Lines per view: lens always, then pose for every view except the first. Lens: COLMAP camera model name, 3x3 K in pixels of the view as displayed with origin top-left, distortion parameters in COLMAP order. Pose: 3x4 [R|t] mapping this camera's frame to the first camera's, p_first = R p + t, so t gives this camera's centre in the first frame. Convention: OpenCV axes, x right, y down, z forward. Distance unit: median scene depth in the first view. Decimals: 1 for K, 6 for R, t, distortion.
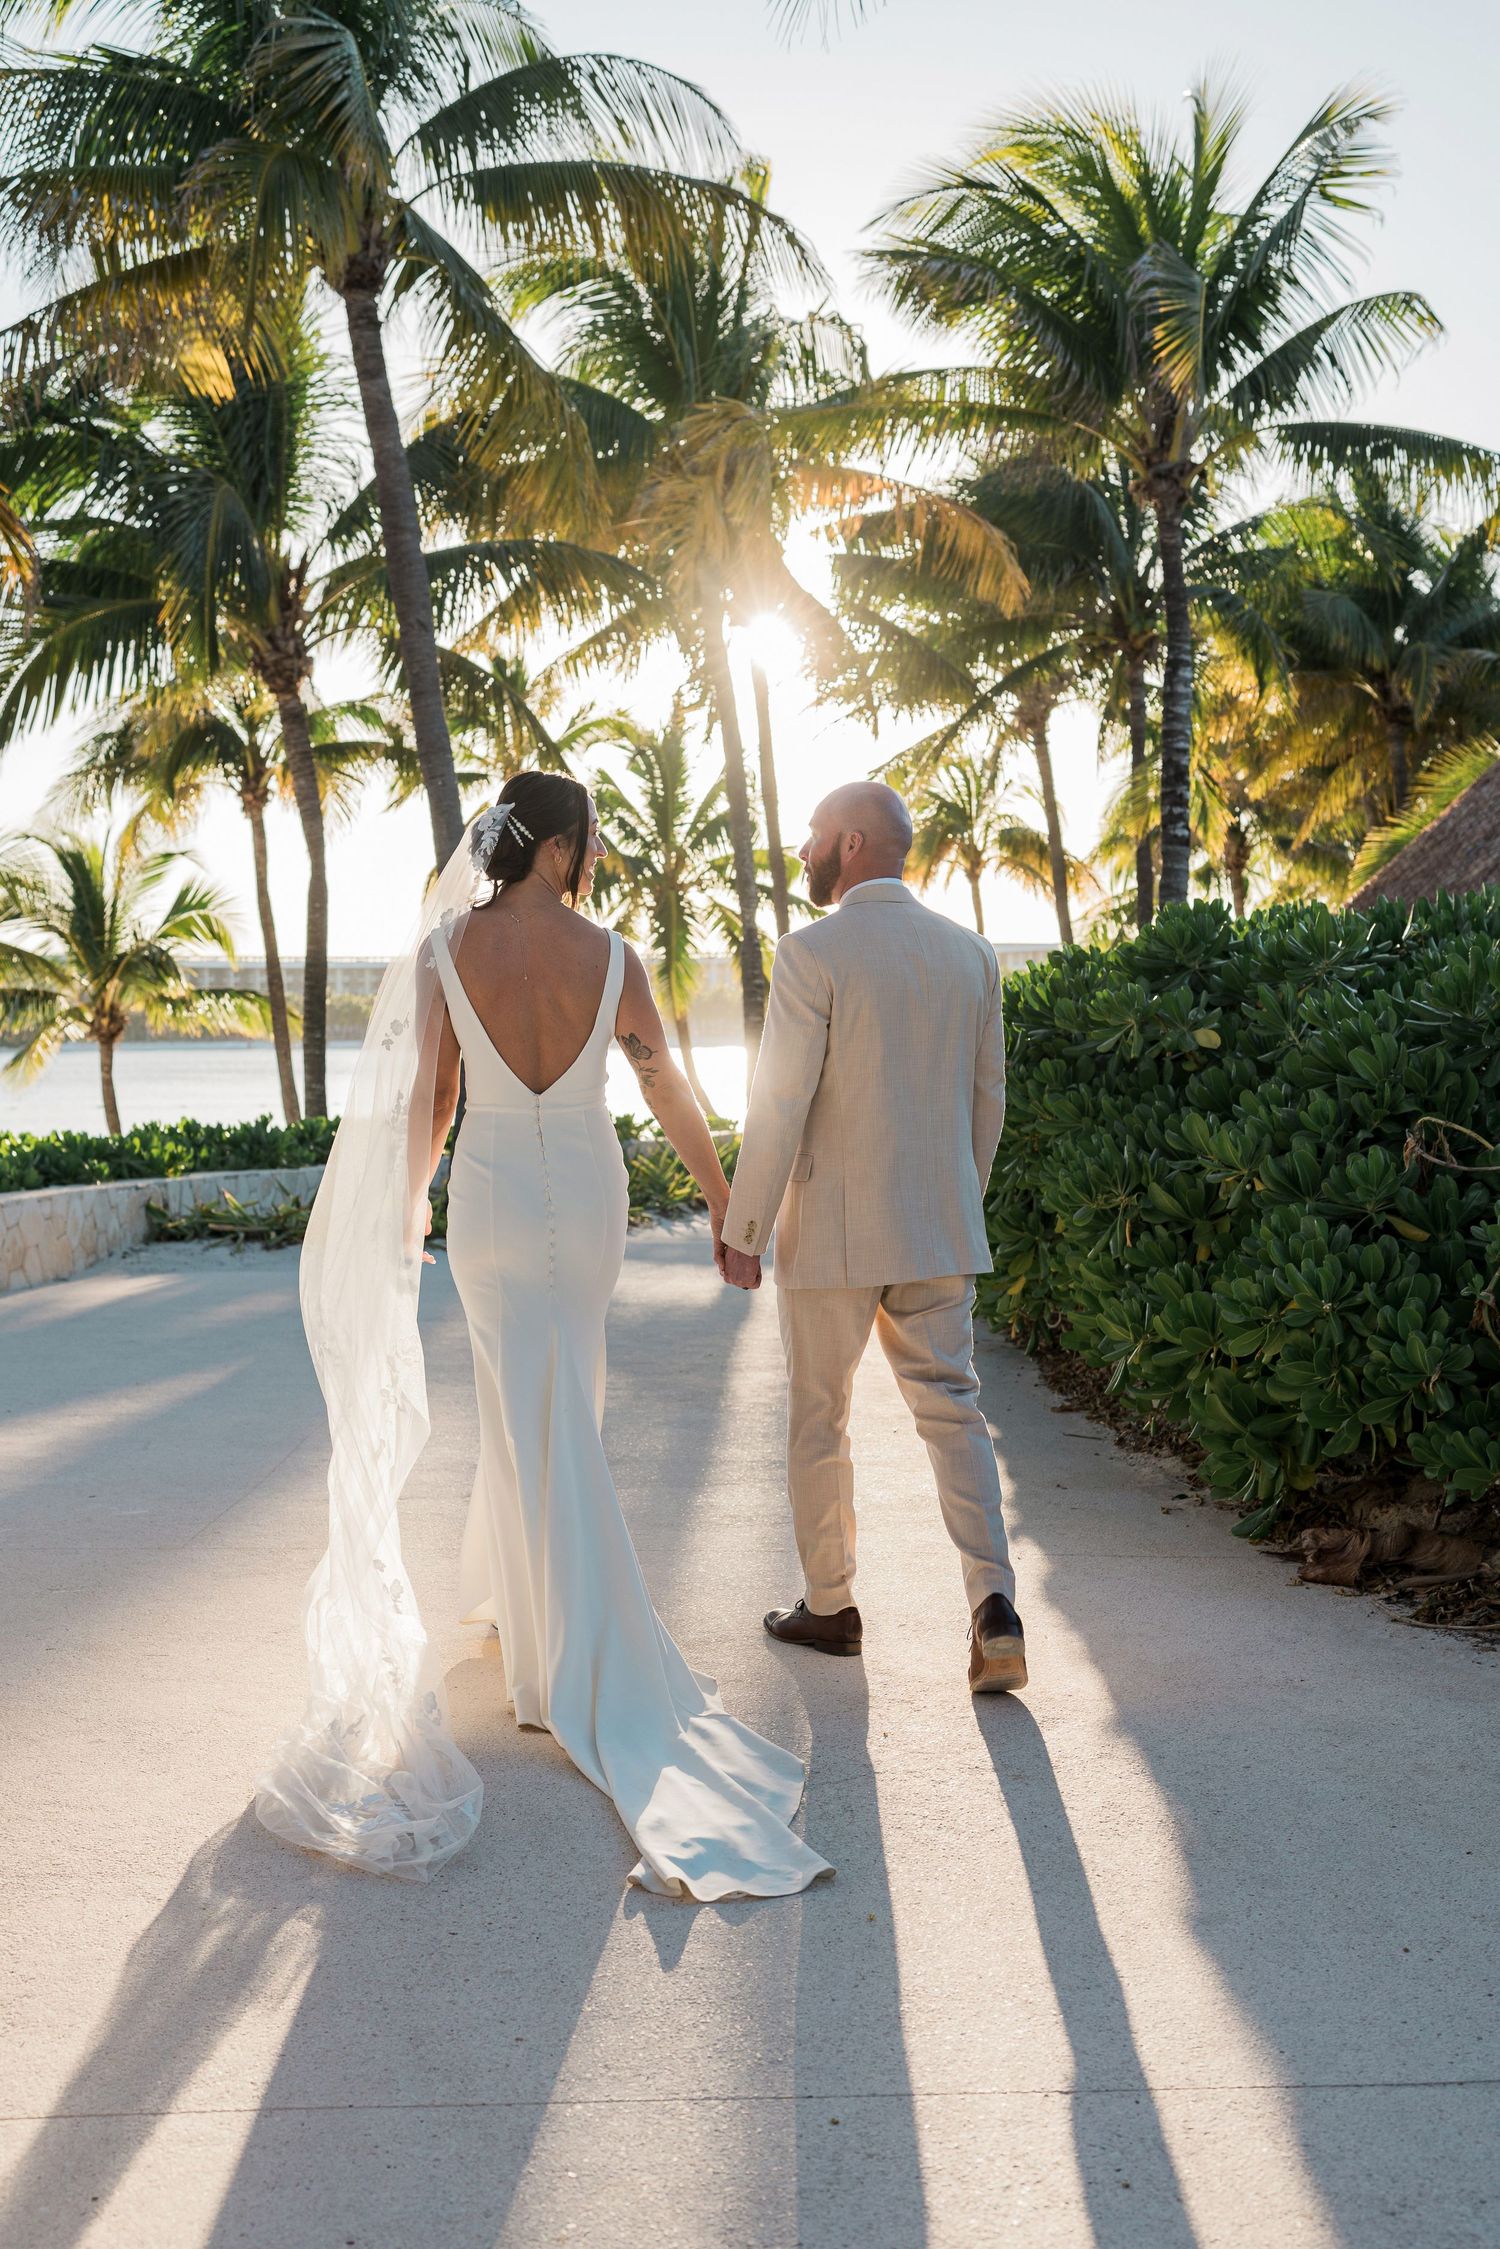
lens RADIAL K [[2312.8, 0, 739.4], [0, 2312.8, 1135.8], [0, 0, 1]] dist [0.038552, 0.000000]
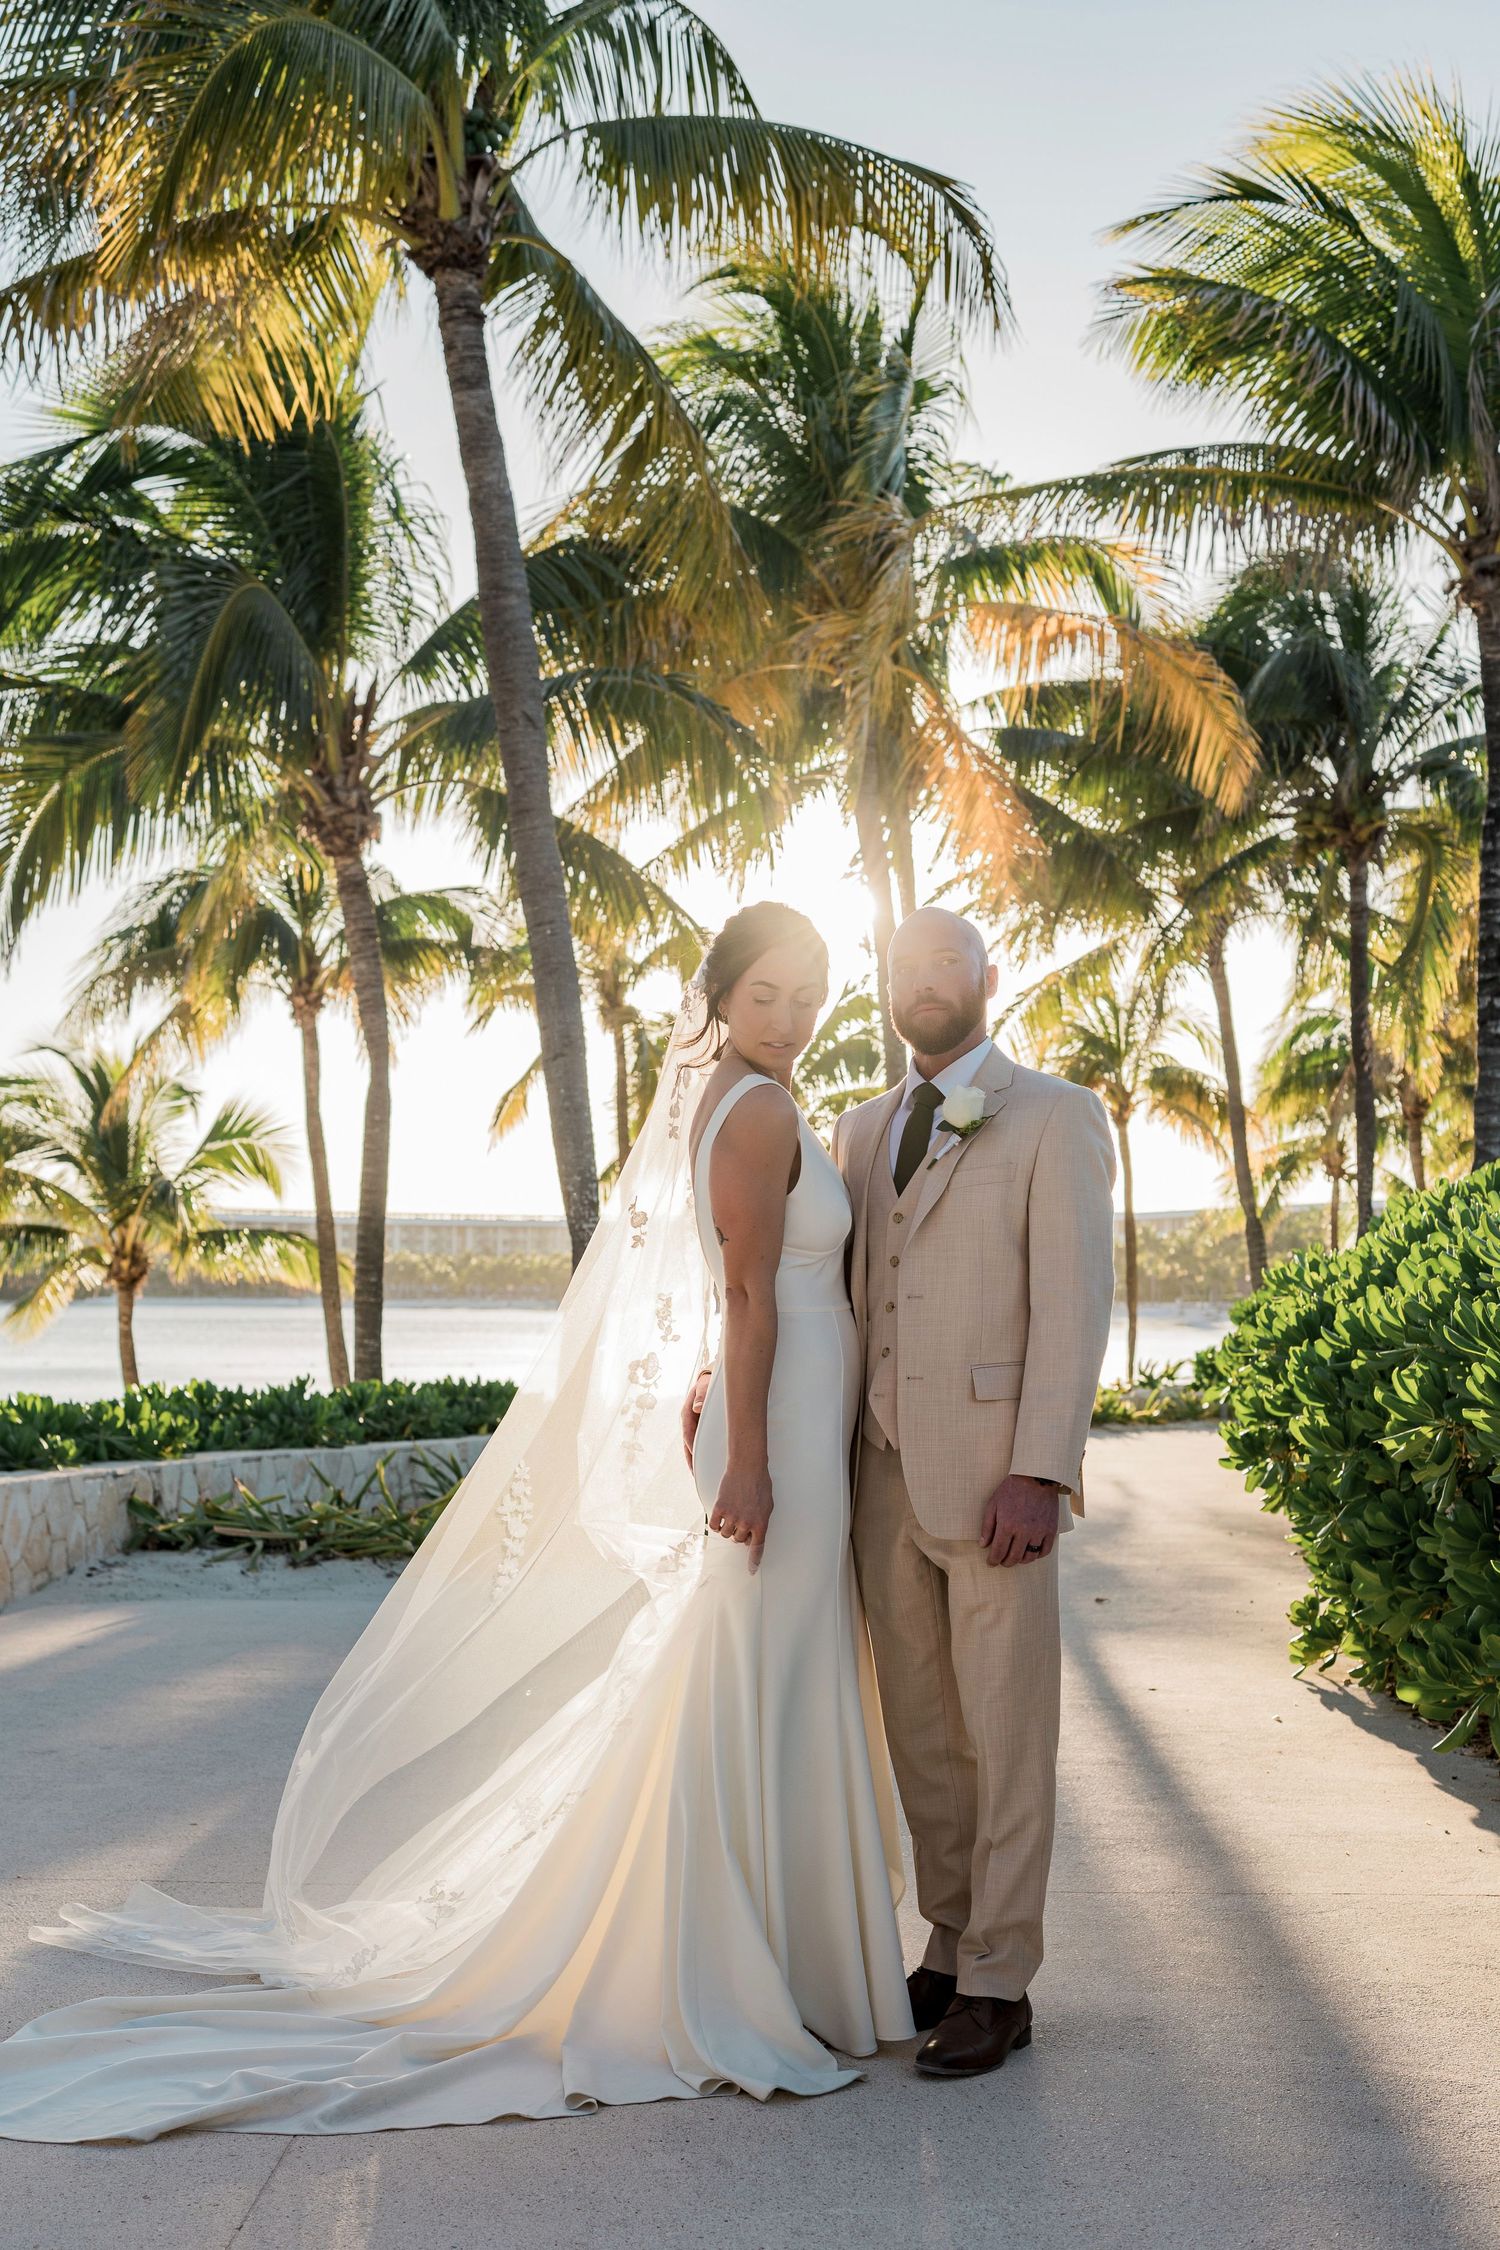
lens RADIAL K [[2463.4, 0, 800.8], [0, 2463.4, 1305.9], [0, 0, 1]] dist [-0.008608, 0.000000]
pose [[0.999820, 0.017071, -0.008249, -0.027015], [-0.017403, 0.998968, -0.041959, -0.000794], [0.007524, 0.042095, 0.999085, 0.149951]]
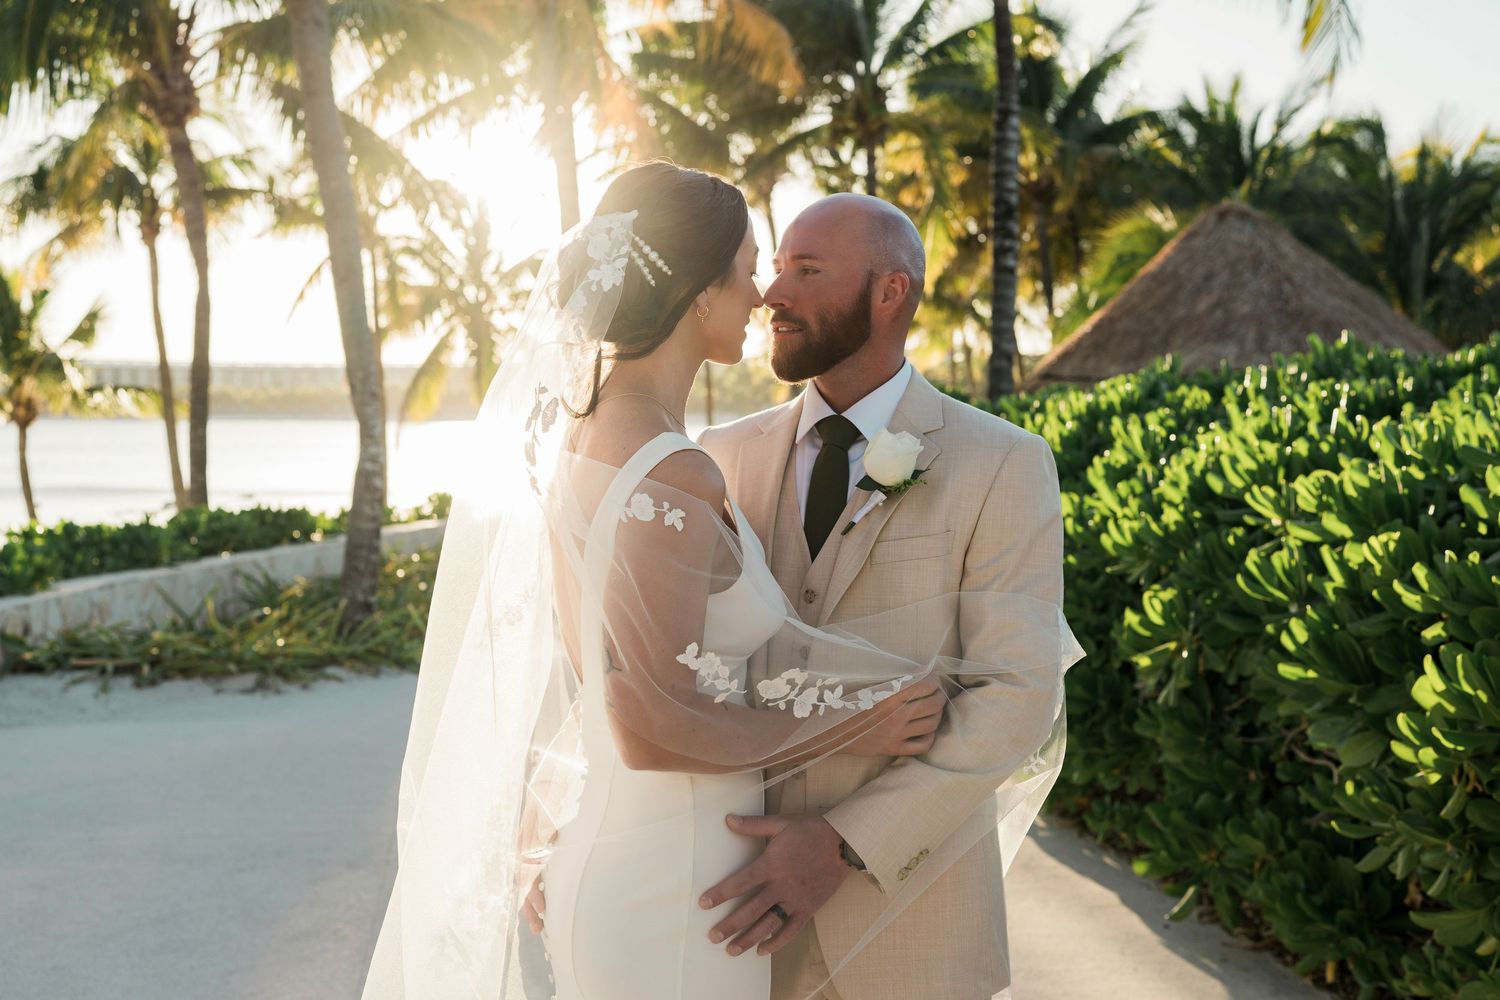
lens RADIAL K [[1542.6, 0, 707.4], [0, 1542.6, 468.5], [0, 0, 1]] dist [0.038552, 0.000000]
pose [[0.990928, 0.008331, 0.134134, -0.039392], [-0.006838, 0.999909, -0.011592, -0.018334], [-0.134219, 0.010569, 0.990895, 0.221223]]
